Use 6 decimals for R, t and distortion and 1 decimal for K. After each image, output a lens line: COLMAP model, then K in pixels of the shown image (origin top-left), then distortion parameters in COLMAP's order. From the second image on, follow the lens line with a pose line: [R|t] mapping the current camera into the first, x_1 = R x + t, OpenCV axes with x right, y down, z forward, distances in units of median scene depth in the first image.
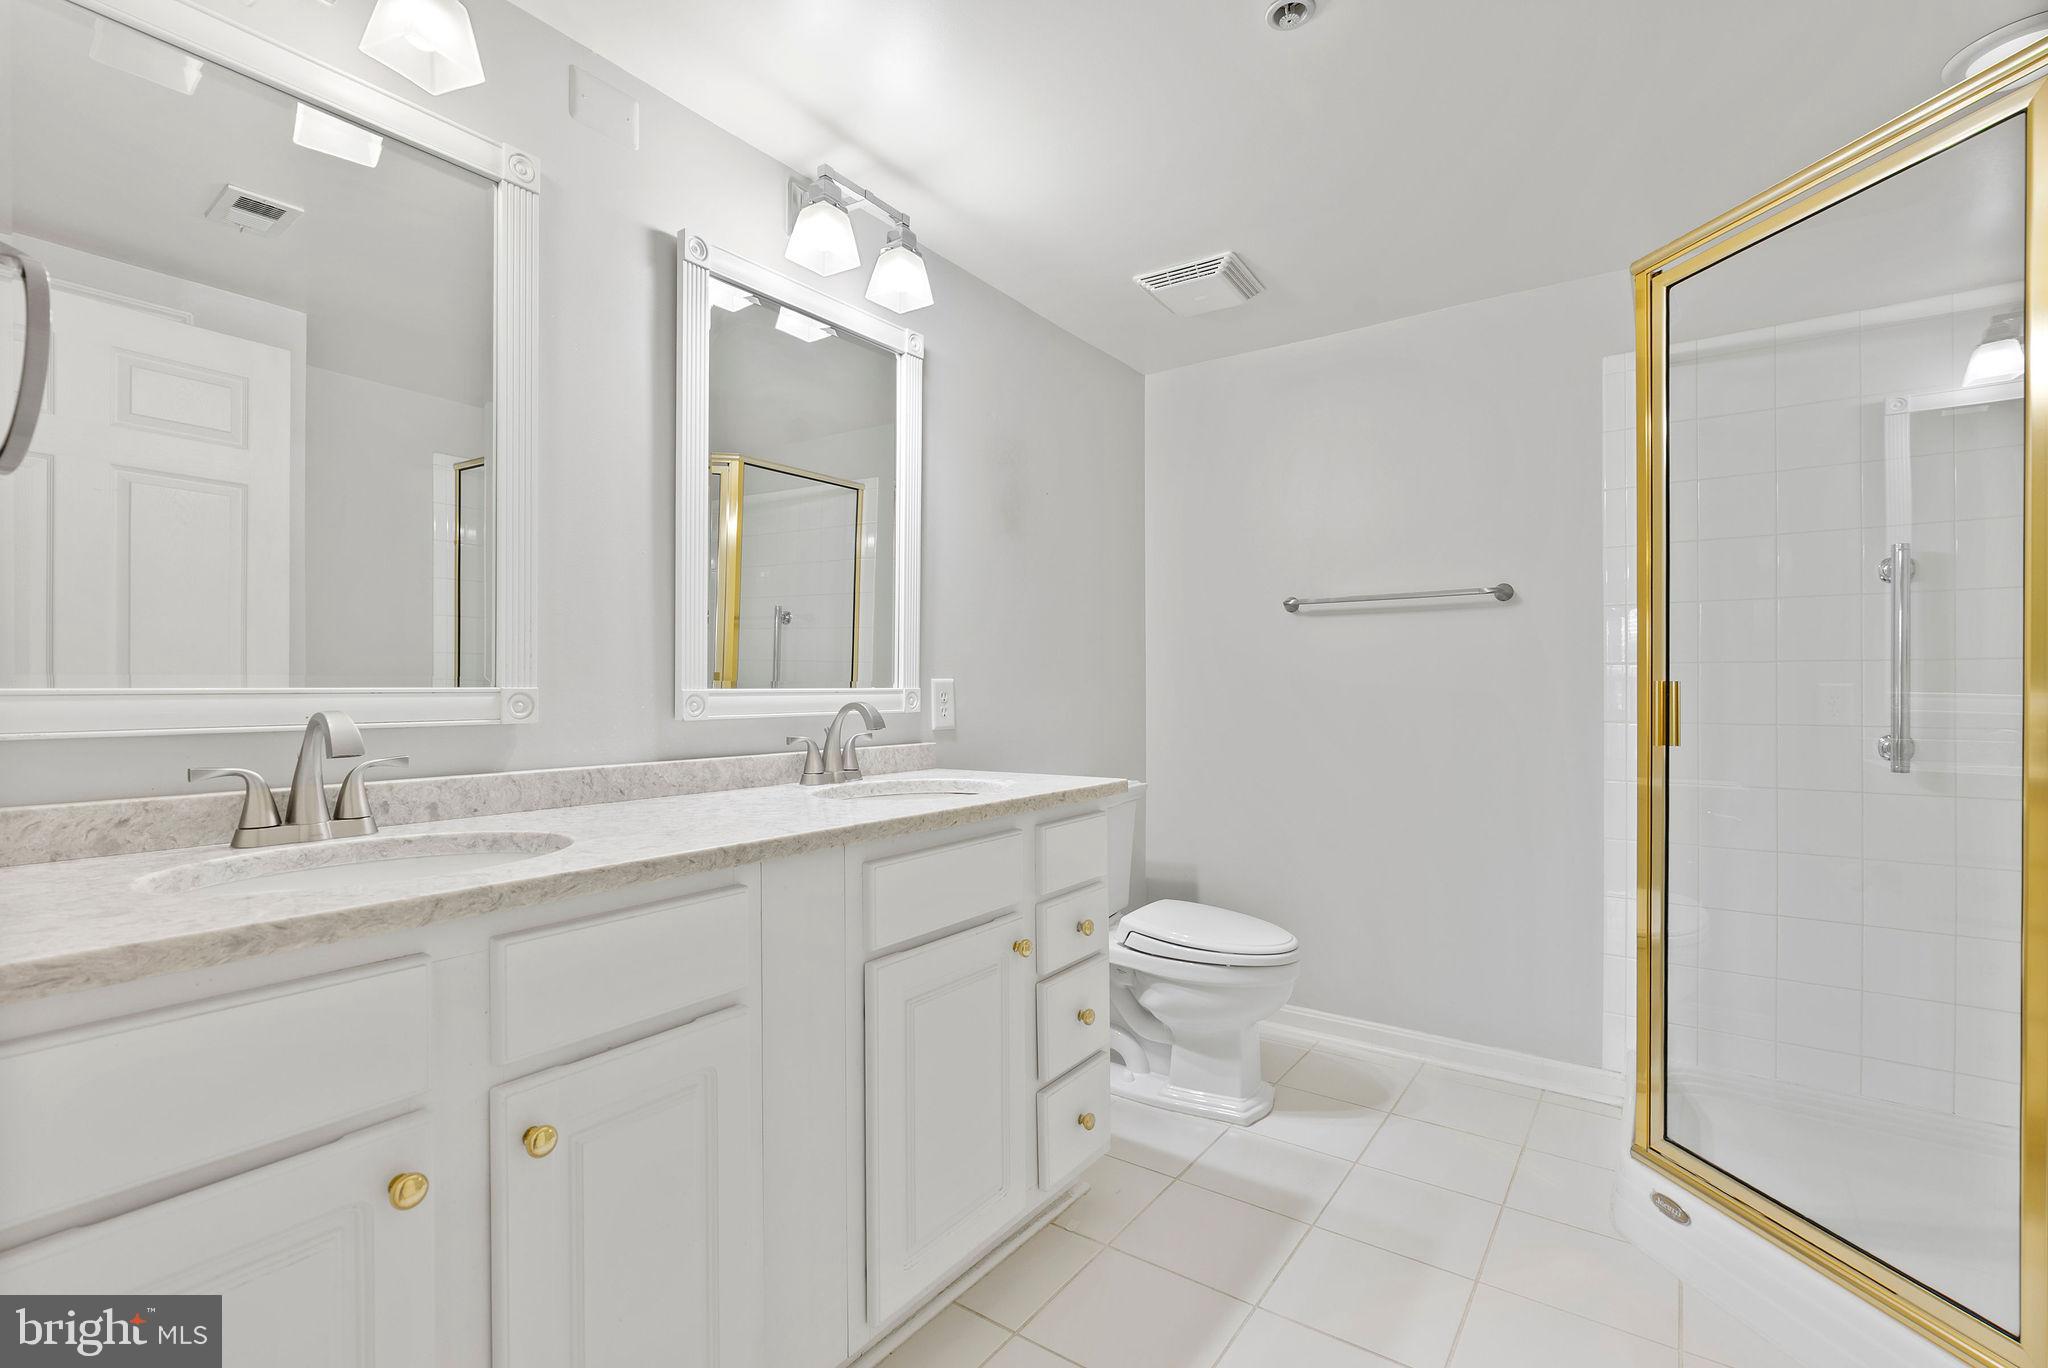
lens RADIAL K [[926.9, 0, 1015.0], [0, 926.9, 674.0], [0, 0, 1]] dist [-0.003090, -0.000501]
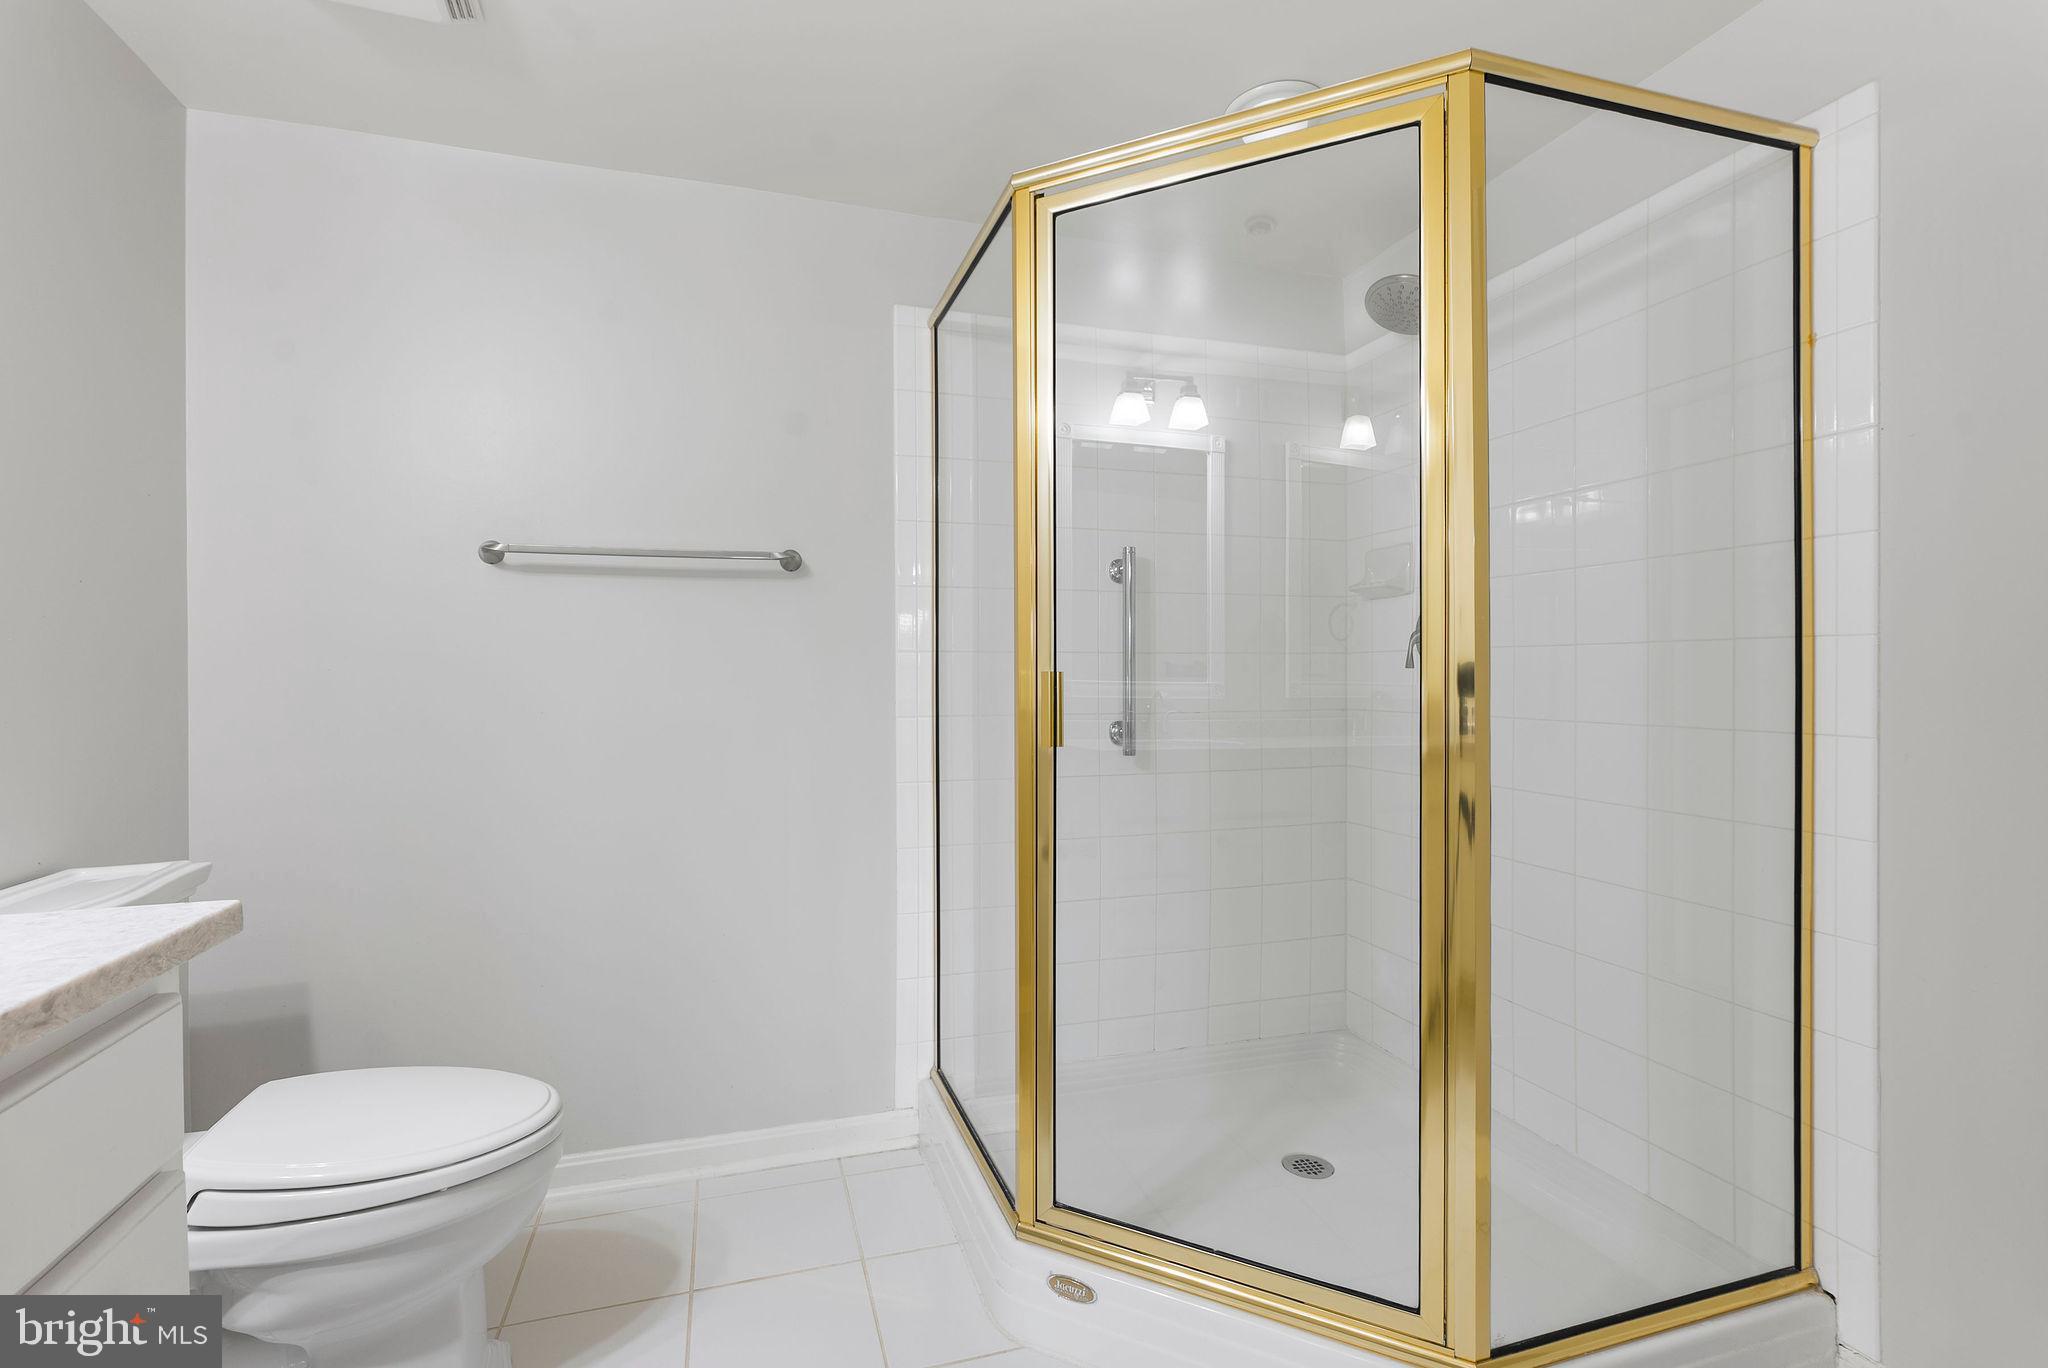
lens RADIAL K [[926.9, 0, 1015.0], [0, 926.9, 674.0], [0, 0, 1]] dist [-0.003090, -0.000501]
pose [[0.597519, 0.000605, 0.801854, -0.006636], [-0.010292, 0.999923, 0.006916, 0.003944], [-0.801789, -0.012385, 0.597480, 0.438609]]
